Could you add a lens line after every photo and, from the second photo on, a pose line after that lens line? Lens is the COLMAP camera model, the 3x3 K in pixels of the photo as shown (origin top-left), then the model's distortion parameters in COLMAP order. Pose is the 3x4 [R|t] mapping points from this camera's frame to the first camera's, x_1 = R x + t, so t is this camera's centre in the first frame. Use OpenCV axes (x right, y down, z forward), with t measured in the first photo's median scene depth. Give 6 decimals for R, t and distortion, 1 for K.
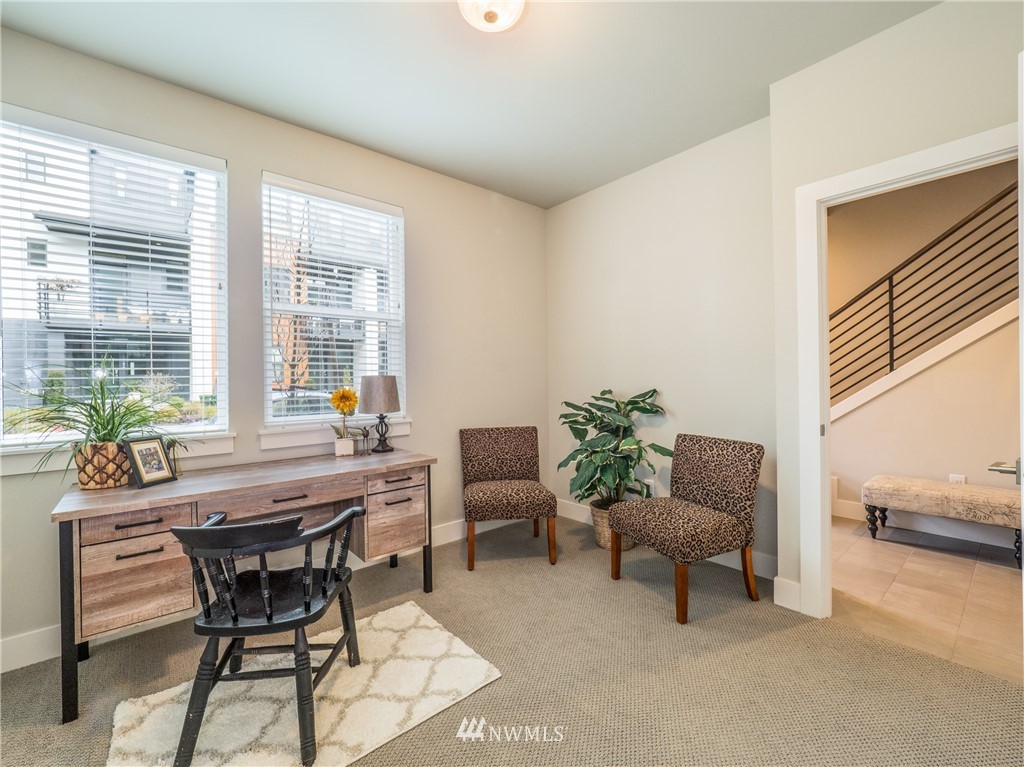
lens RADIAL K [[443.6, 0, 512.0], [0, 443.6, 383.5], [0, 0, 1]] dist [-0.000361, 0.000104]
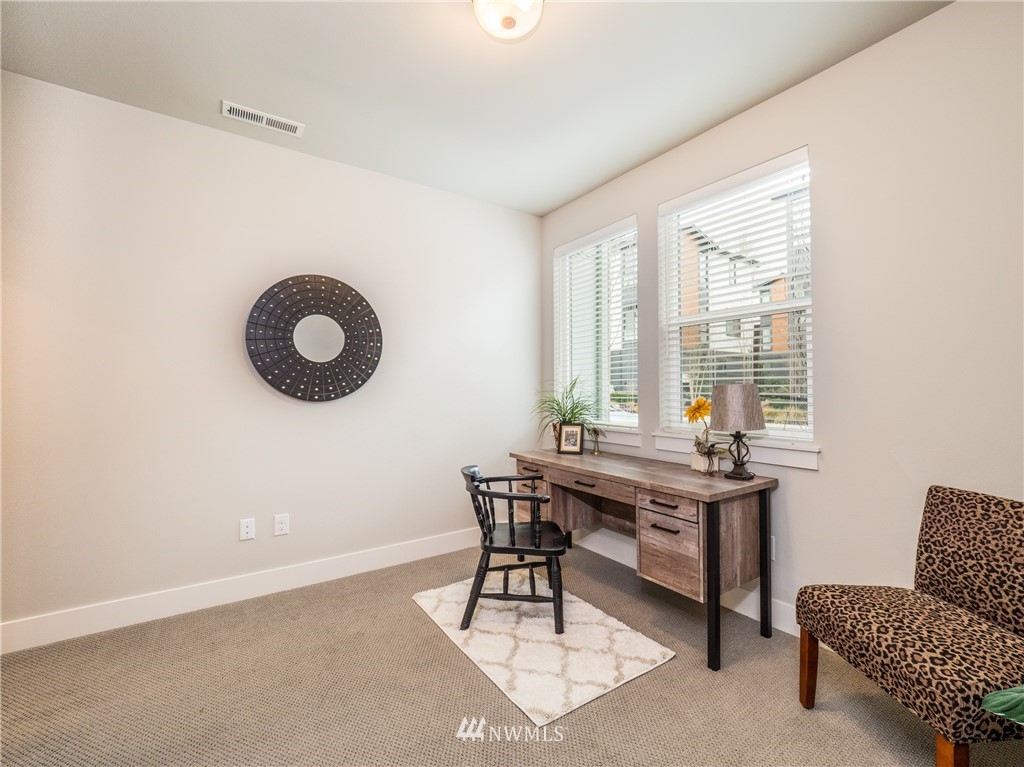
lens RADIAL K [[443.6, 0, 512.0], [0, 443.6, 383.5], [0, 0, 1]] dist [-0.000361, 0.000104]
pose [[-0.103475, 0.000859, -0.994632, 0.710877], [-0.010238, 0.999946, 0.001928, -0.022460], [0.994579, 0.010383, -0.103461, 0.854296]]
